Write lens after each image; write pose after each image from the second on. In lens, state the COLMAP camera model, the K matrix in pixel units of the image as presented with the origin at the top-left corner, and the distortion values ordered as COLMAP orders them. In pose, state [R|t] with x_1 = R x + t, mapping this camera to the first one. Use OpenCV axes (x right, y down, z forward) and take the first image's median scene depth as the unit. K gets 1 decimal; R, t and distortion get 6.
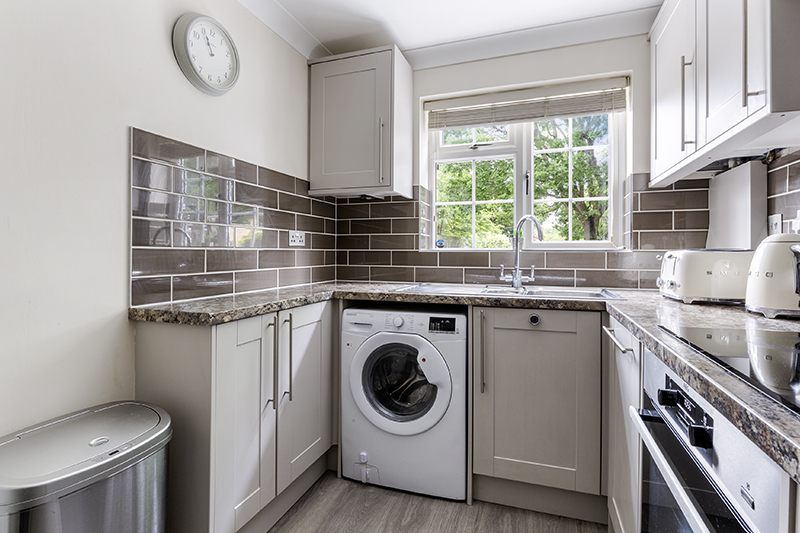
lens RADIAL K [[375.5, 0, 424.7], [0, 375.5, 257.6], [0, 0, 1]] dist [-0.000766, -0.000429]
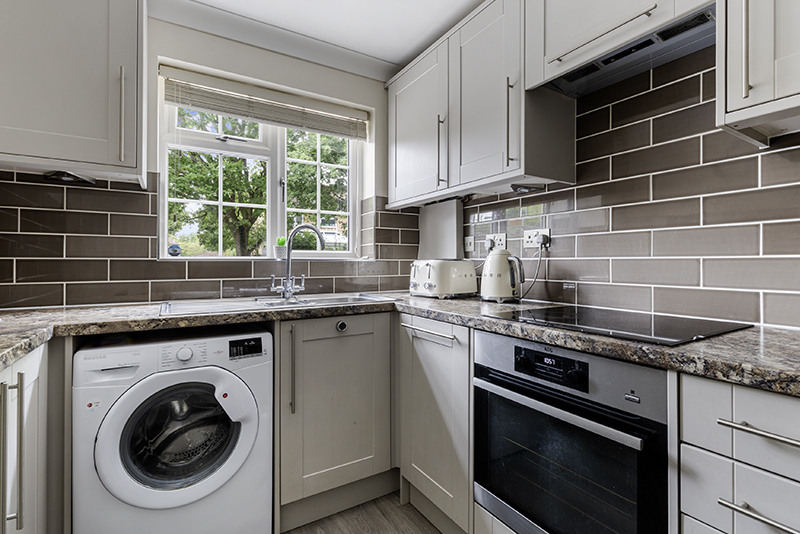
lens RADIAL K [[372.0, 0, 400.0], [0, 372.0, 267.0], [0, 0, 1]] dist [0.001263, -0.000541]
pose [[0.661093, -0.011486, 0.750216, -0.329449], [0.011208, 0.999922, 0.005432, -0.001736], [-0.750220, 0.004817, 0.661171, 0.181974]]
